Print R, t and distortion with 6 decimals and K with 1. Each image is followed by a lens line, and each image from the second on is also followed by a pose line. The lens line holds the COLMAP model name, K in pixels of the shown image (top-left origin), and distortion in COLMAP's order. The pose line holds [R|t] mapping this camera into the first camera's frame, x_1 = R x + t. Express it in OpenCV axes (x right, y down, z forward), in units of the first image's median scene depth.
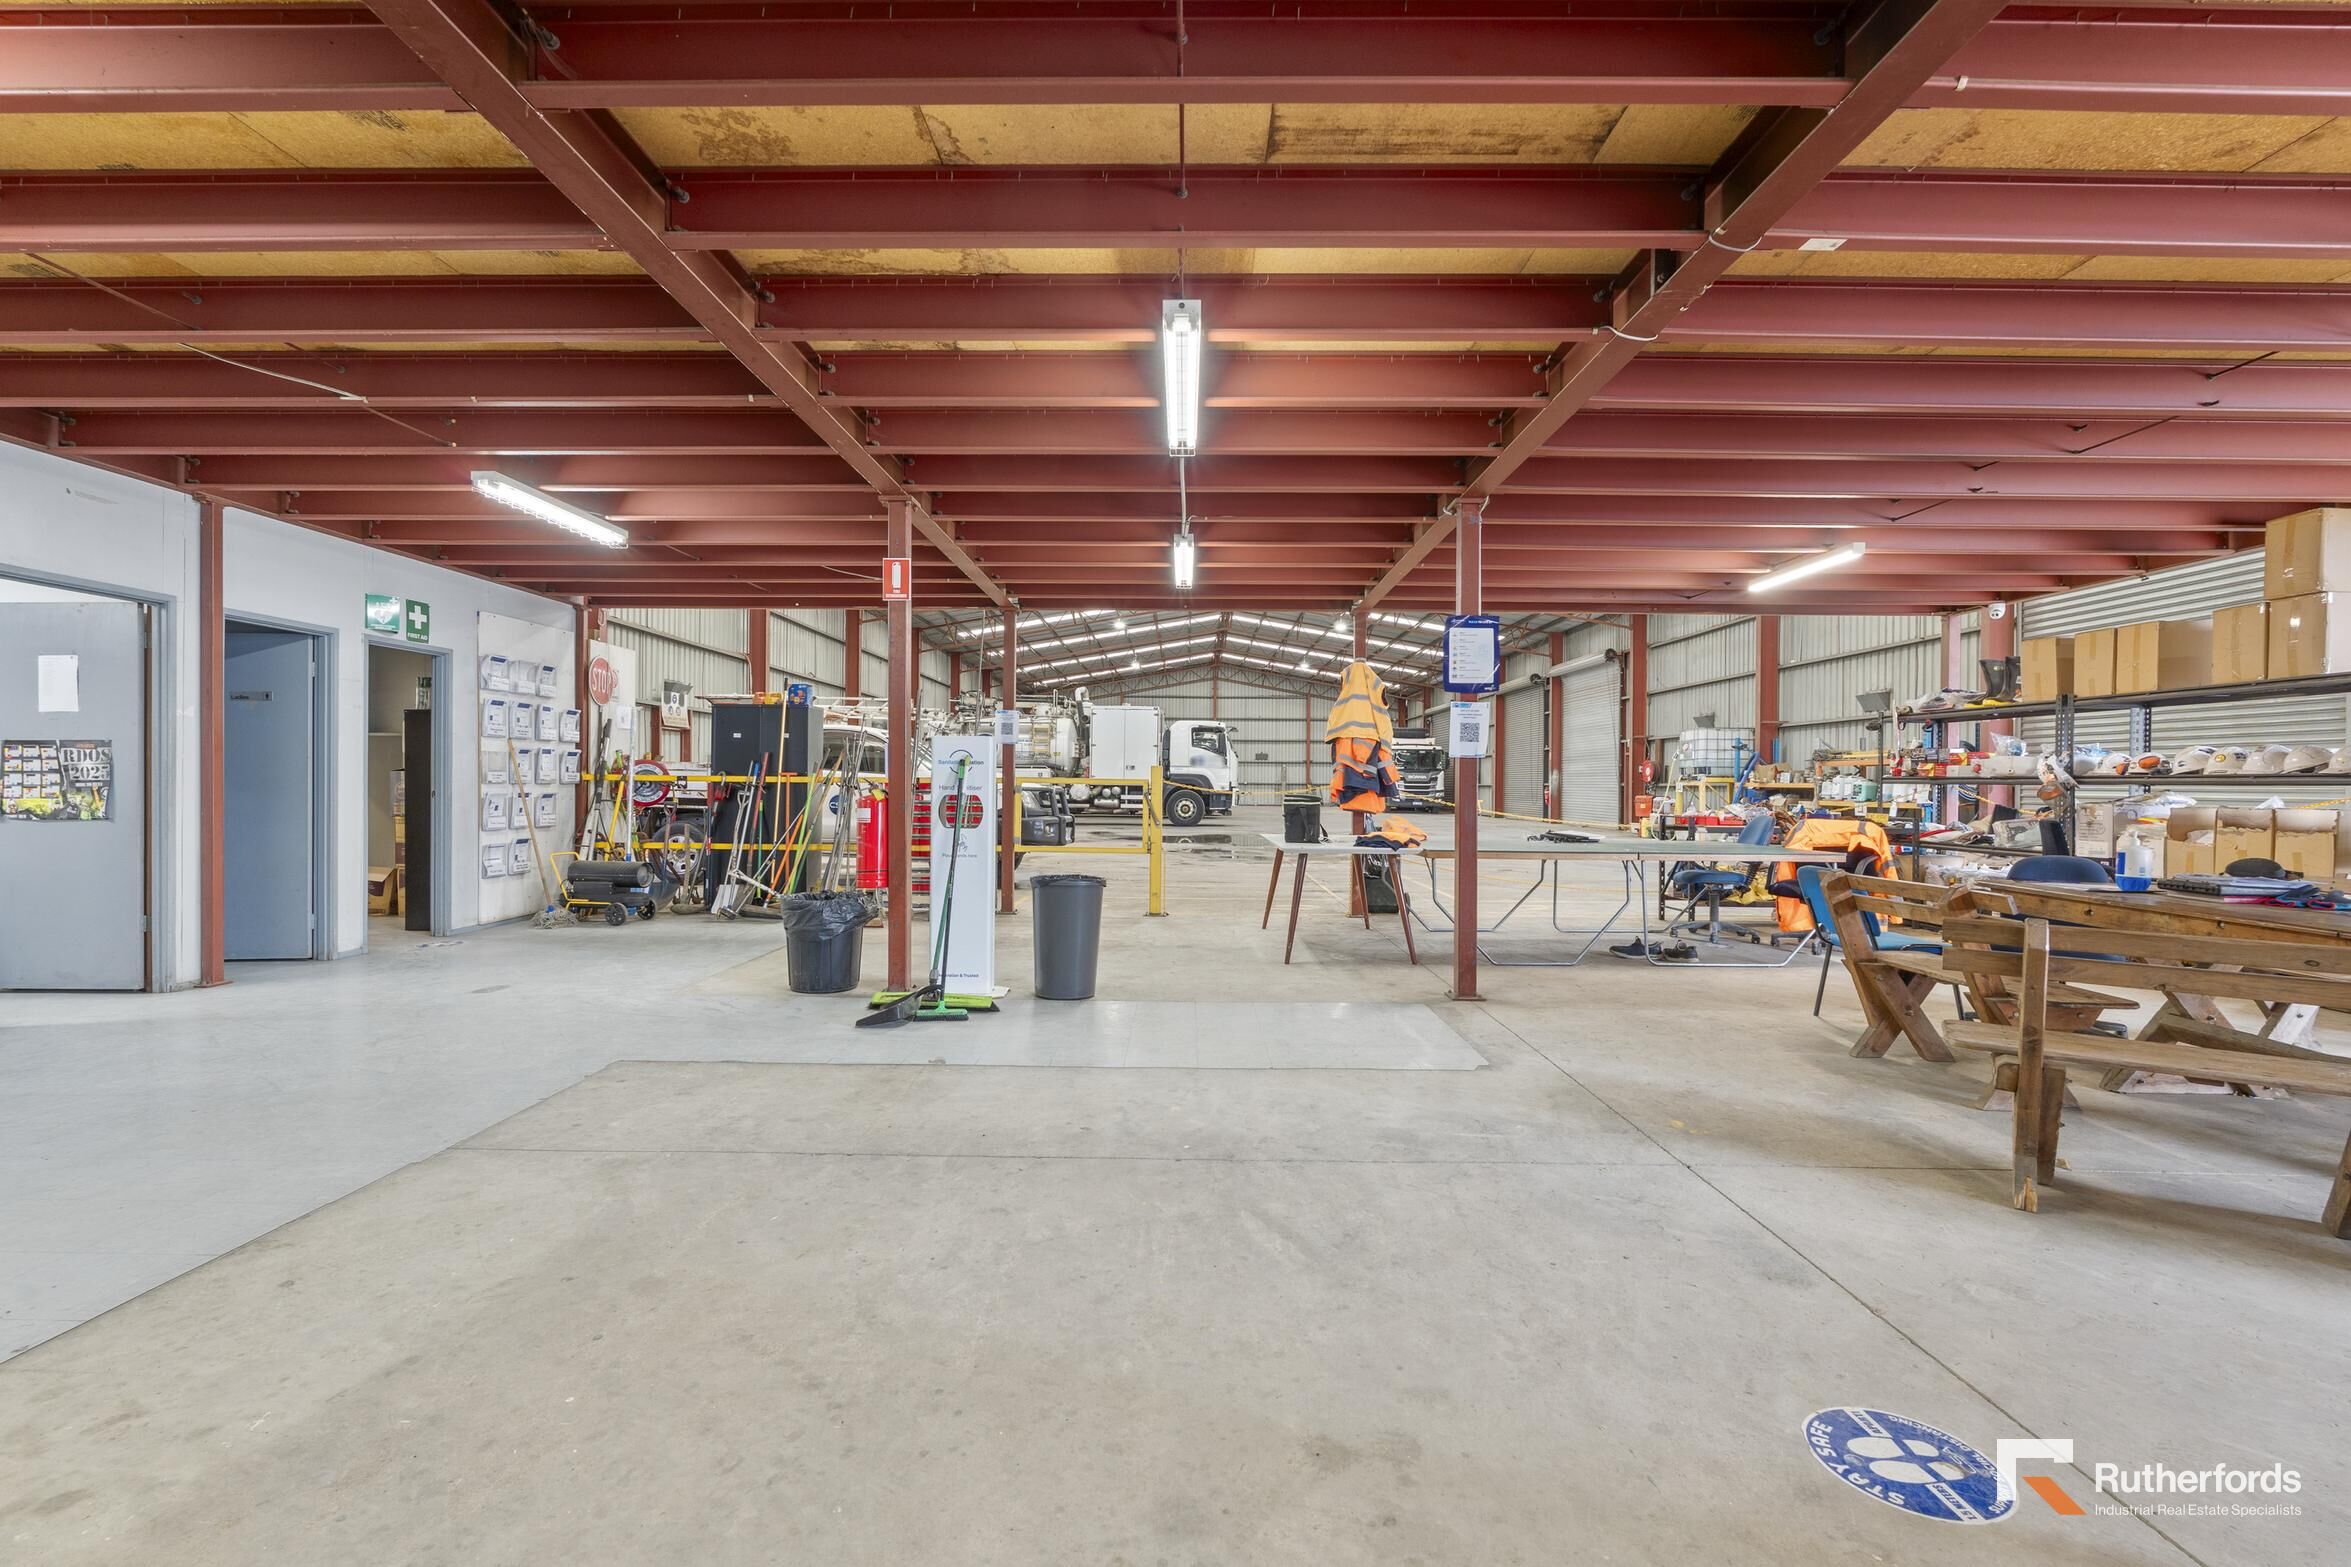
lens RADIAL K [[1041.4, 0, 1191.3], [0, 1041.4, 787.2], [0, 0, 1]] dist [-0.003825, -0.000450]
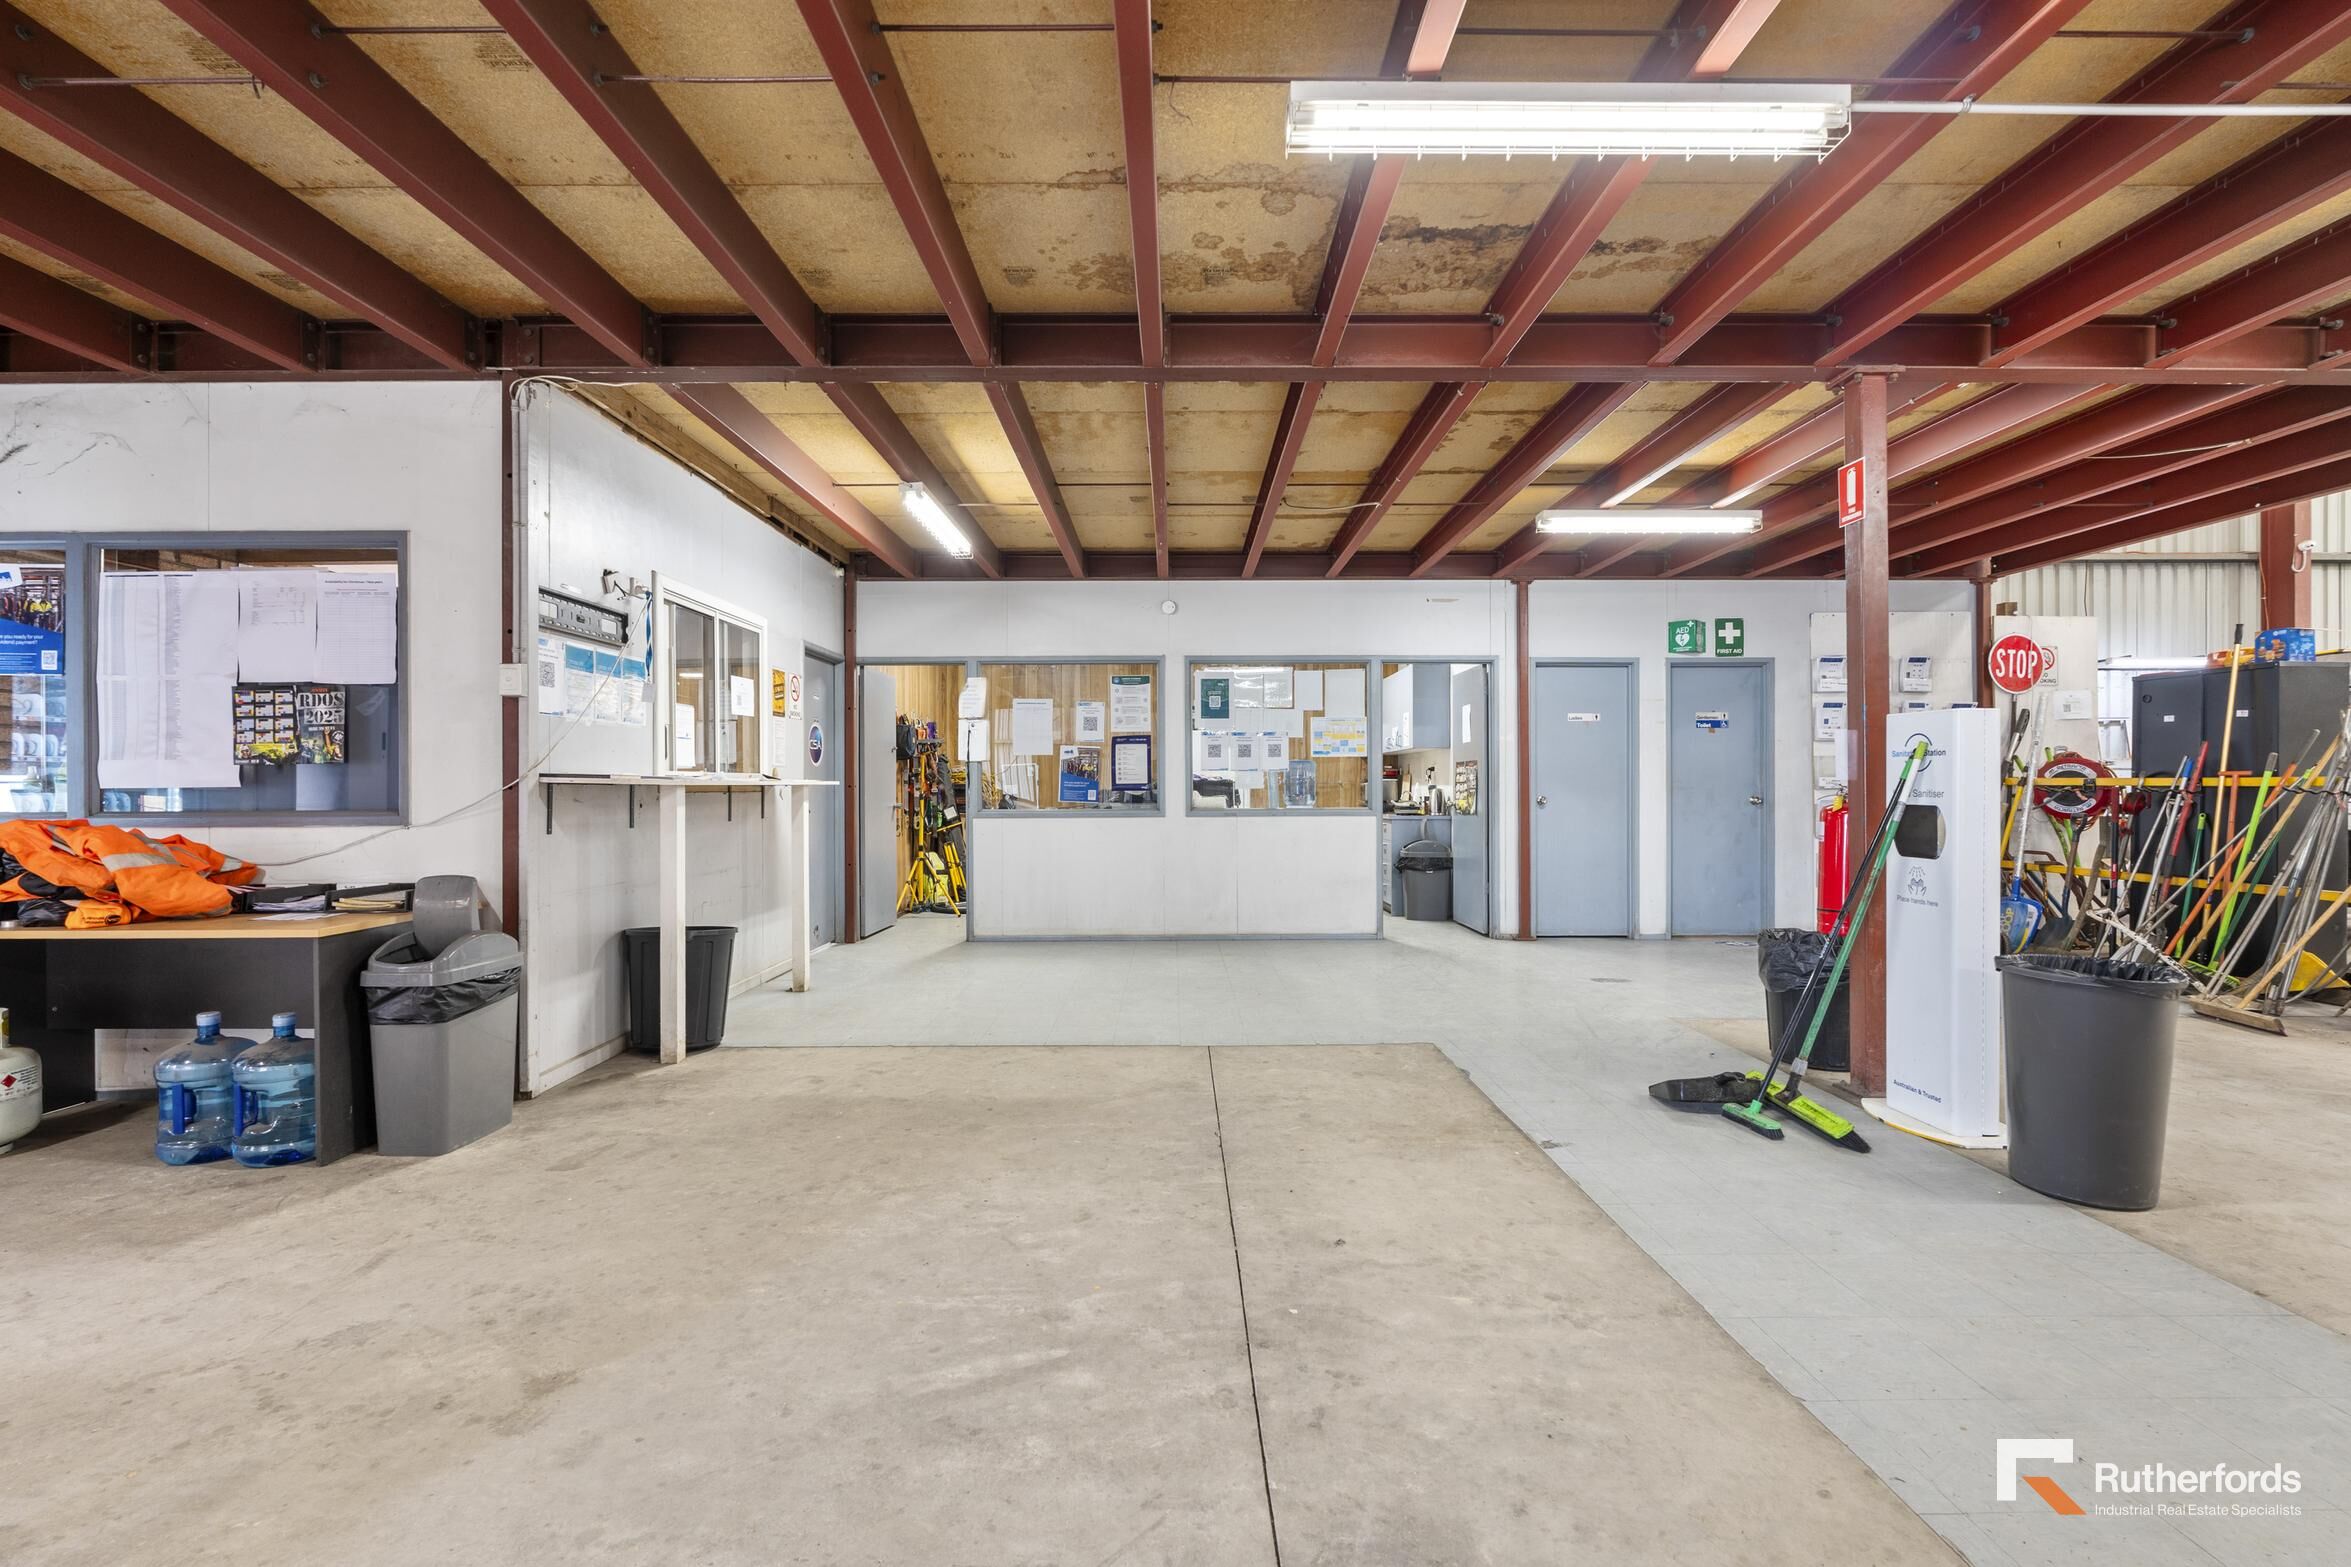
lens RADIAL K [[1041.4, 0, 1164.0], [0, 1041.4, 790.6], [0, 0, 1]] dist [-0.003825, -0.000450]
pose [[-0.005396, -0.001326, -0.999985, 0.660374], [-0.002146, 0.999997, -0.001314, 0.000011], [0.999983, 0.002138, -0.005399, 0.879914]]
